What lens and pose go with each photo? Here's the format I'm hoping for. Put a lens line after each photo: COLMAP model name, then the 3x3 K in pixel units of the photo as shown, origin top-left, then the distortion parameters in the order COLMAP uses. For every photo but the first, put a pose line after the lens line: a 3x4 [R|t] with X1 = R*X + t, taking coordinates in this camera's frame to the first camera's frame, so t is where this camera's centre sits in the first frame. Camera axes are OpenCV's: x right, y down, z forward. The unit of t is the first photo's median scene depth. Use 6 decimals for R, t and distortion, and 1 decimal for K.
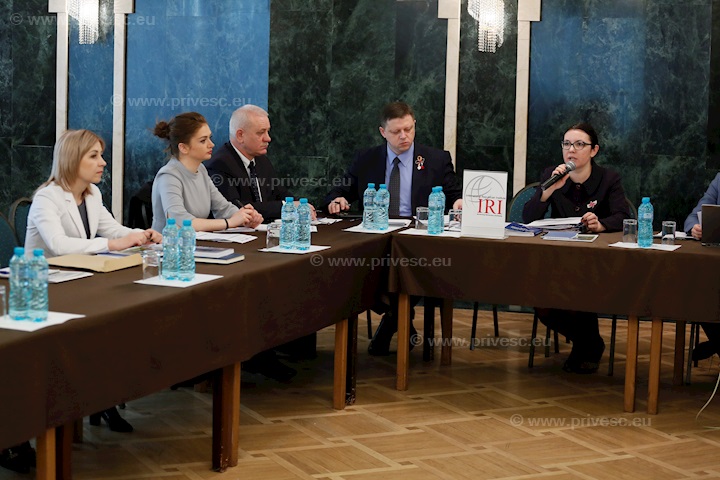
lens RADIAL K [[1528.2, 0, 360.4], [0, 1528.2, 239.4], [0, 0, 1]] dist [-0.266514, 0.089669]
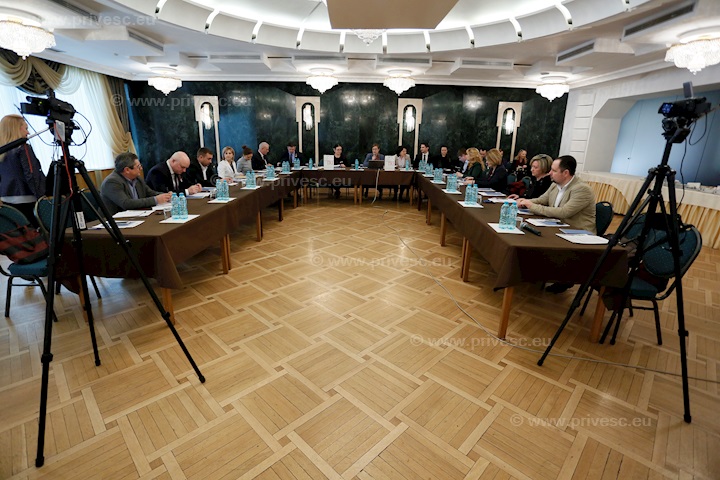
lens RADIAL K [[345.6, 0, 360.0], [0, 345.6, 240.0], [0, 0, 1]] dist [-0.070003, 0.027258]
pose [[0.943983, -0.101873, 0.313876, -0.154357], [0.045650, 0.982324, 0.181535, 0.023515], [-0.326822, -0.157038, 0.931948, -0.042819]]
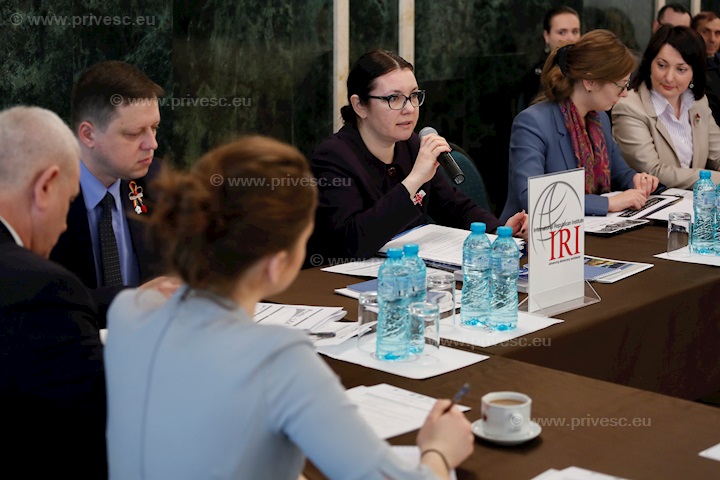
lens RADIAL K [[1491.5, 0, 360.0], [0, 1491.5, 240.0], [0, 0, 1]] dist [-0.284533, 0.106036]
pose [[0.376534, -0.206766, 0.903034, -0.348082], [0.114204, 0.977699, 0.176243, -0.108326], [-0.919337, 0.036769, 0.391750, 0.849378]]
